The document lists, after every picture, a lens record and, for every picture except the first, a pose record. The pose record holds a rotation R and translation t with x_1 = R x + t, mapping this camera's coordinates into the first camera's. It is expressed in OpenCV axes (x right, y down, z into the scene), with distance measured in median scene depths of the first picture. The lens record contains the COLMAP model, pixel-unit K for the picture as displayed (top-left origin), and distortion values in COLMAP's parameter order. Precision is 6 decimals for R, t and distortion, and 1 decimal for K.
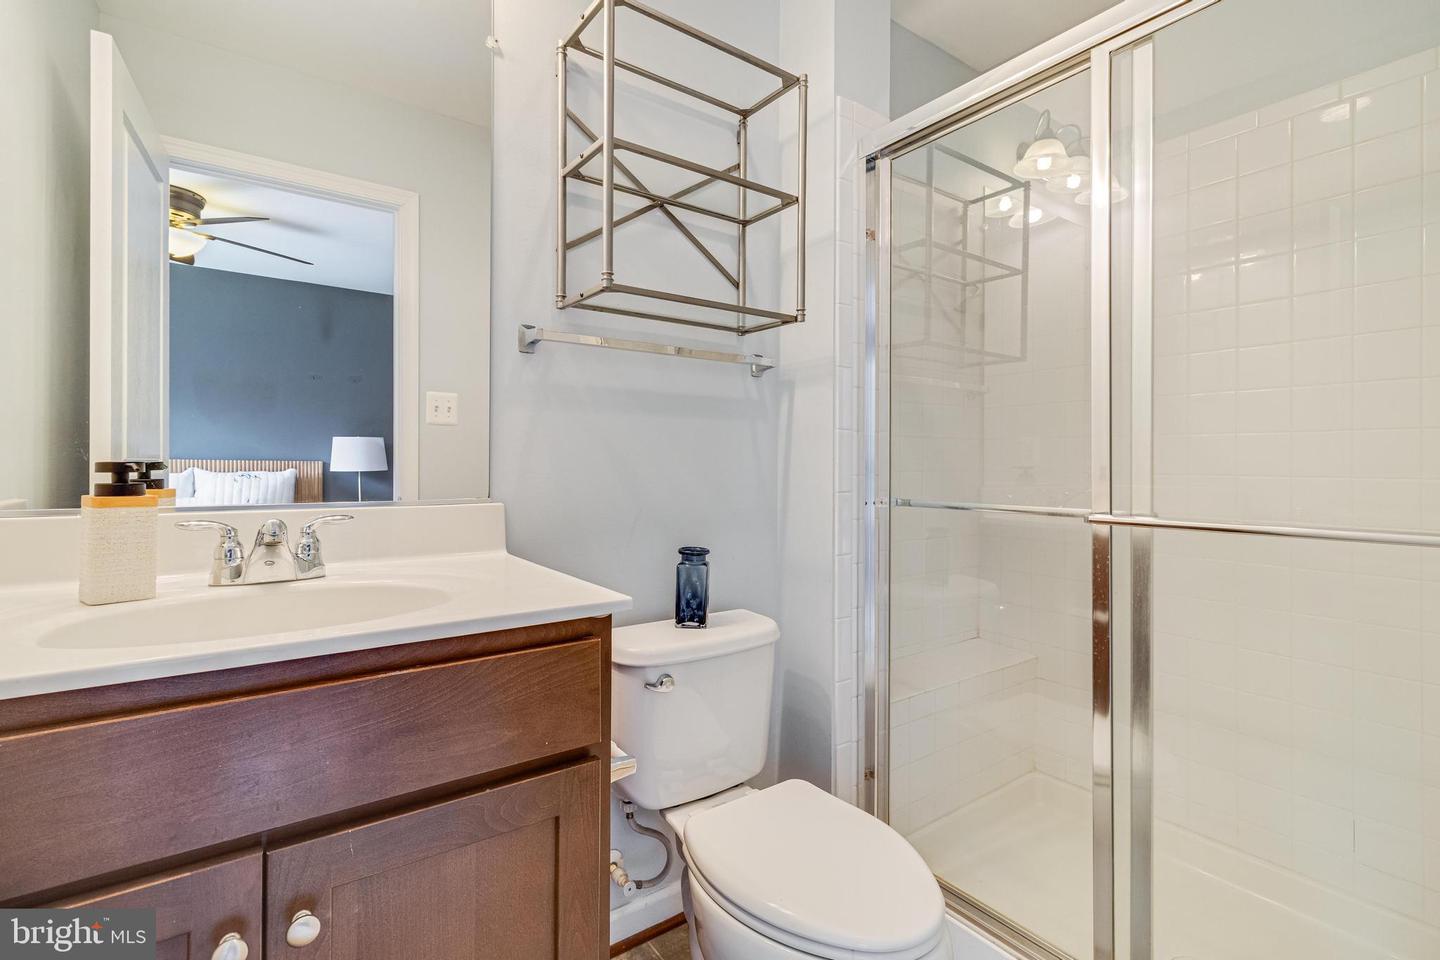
lens RADIAL K [[663.3, 0, 705.1], [0, 663.3, 475.8], [0, 0, 1]] dist [0.003516, -0.000175]
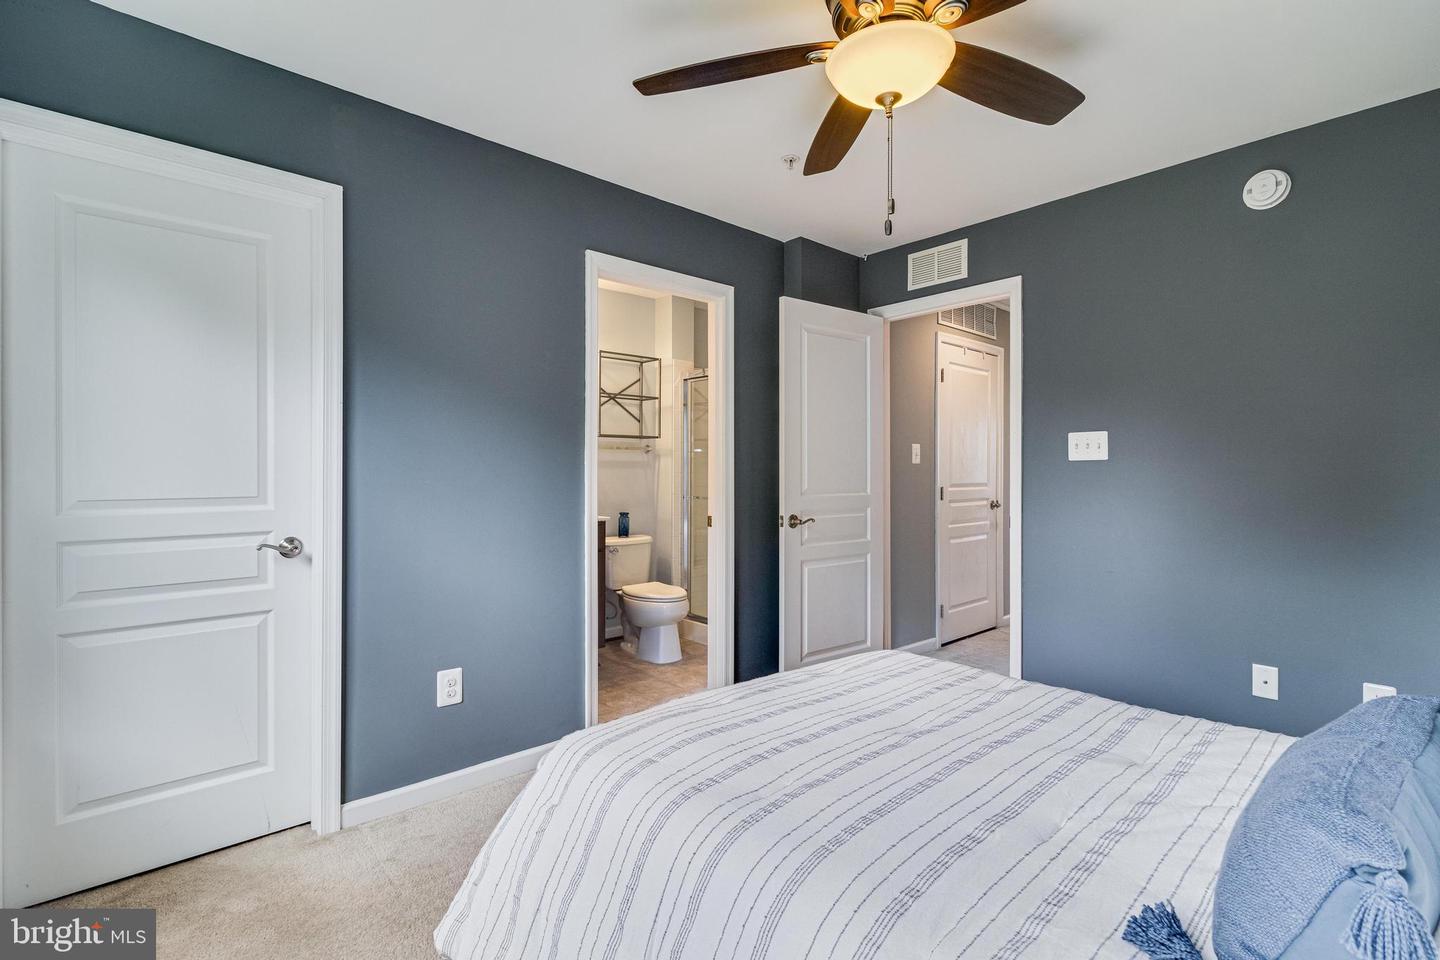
lens RADIAL K [[663.3, 0, 716.6], [0, 663.3, 480.4], [0, 0, 1]] dist [0.003516, -0.000175]
pose [[0.992657, -0.003496, 0.120915, 0.034559], [0.004191, 0.999976, -0.005494, -0.021279], [-0.120893, 0.005960, 0.992648, -1.977088]]
